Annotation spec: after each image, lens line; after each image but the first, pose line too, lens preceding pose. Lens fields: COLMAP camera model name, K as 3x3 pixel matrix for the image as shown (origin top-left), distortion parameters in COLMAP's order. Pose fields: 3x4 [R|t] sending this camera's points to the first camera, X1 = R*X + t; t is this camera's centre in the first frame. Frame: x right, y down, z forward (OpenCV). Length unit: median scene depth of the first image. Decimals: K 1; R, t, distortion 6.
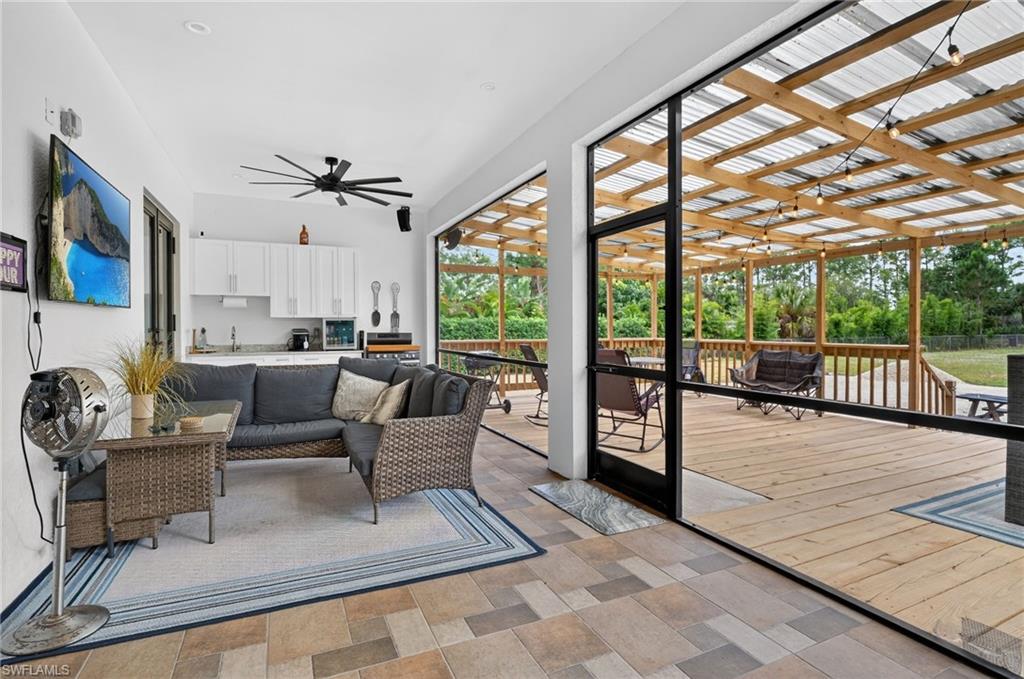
lens RADIAL K [[495.8, 0, 510.7], [0, 495.8, 334.4], [0, 0, 1]] dist [-0.001382, -0.007798]
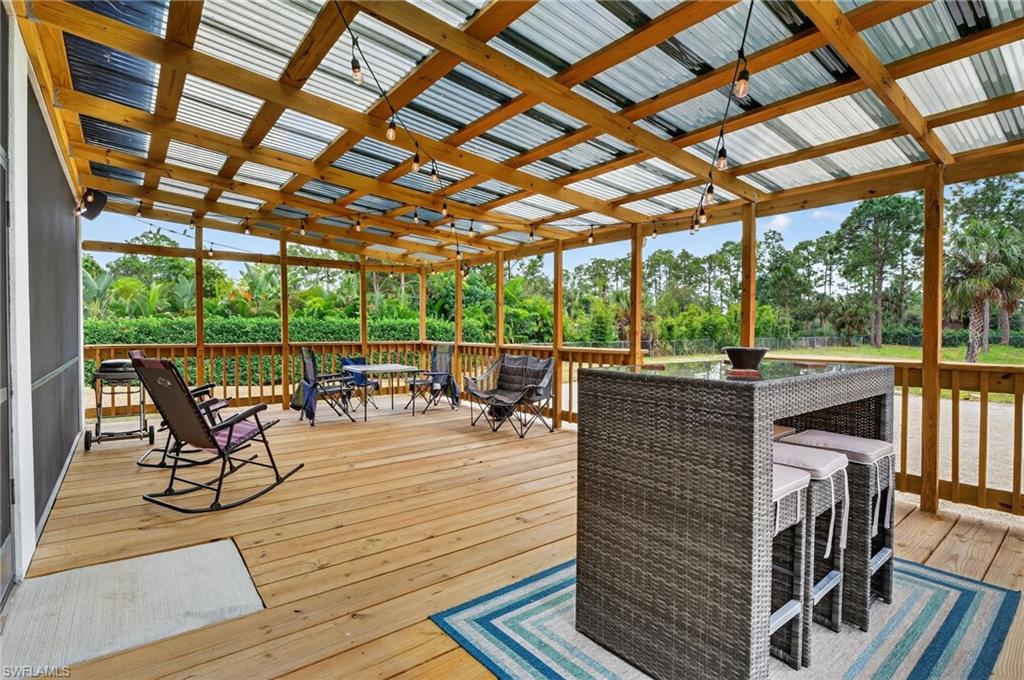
lens RADIAL K [[495.8, 0, 510.7], [0, 495.8, 334.9], [0, 0, 1]] dist [-0.001382, -0.007798]
pose [[0.972875, 0.001166, 0.231330, 0.118737], [-0.000141, 0.999990, -0.004447, 0.000429], [-0.231333, 0.004294, 0.972865, 0.060161]]
